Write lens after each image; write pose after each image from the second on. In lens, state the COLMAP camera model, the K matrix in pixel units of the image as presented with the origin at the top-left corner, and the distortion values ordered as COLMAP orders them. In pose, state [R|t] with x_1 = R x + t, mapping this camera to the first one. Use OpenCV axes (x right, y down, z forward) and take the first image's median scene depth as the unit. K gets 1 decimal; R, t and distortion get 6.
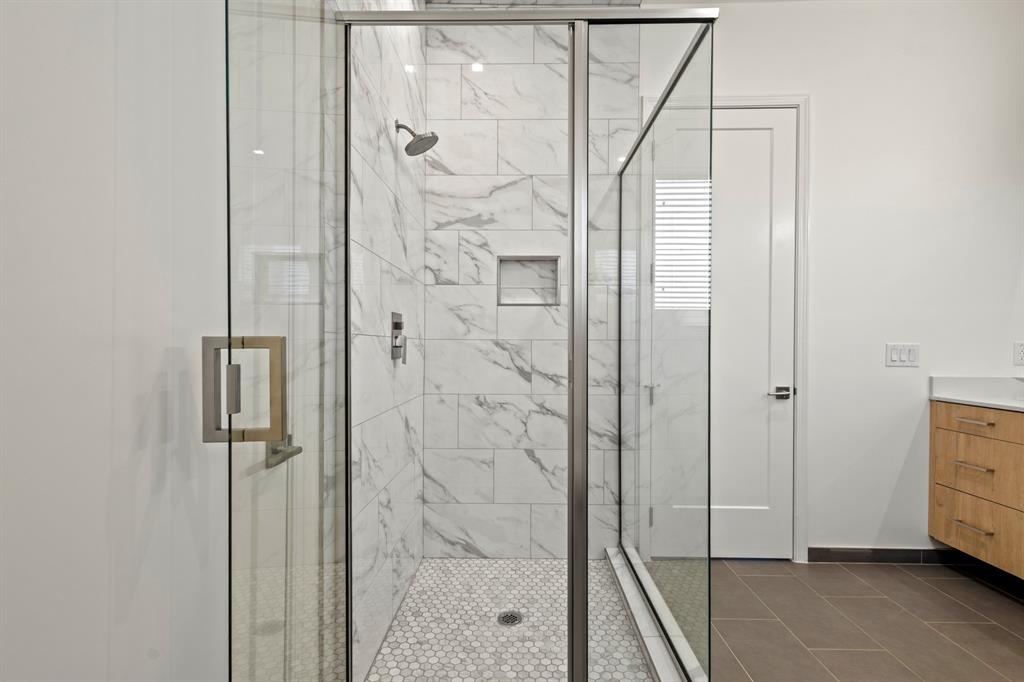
lens RADIAL K [[487.8, 0, 512.0], [0, 487.8, 341.0], [0, 0, 1]] dist [0.002945, -0.000446]
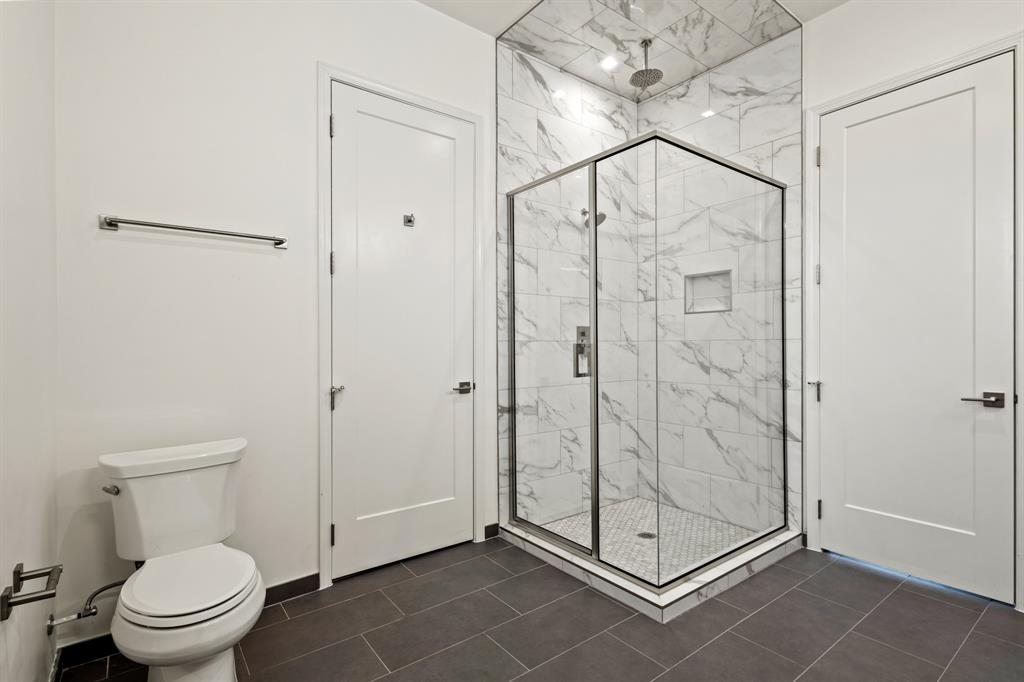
lens RADIAL K [[487.8, 0, 512.0], [0, 487.8, 341.0], [0, 0, 1]] dist [0.002945, -0.000446]
pose [[0.620993, -0.014181, -0.783688, 0.696599], [0.006173, 0.999894, -0.013201, 0.012650], [0.783792, 0.003360, 0.621014, -0.157658]]
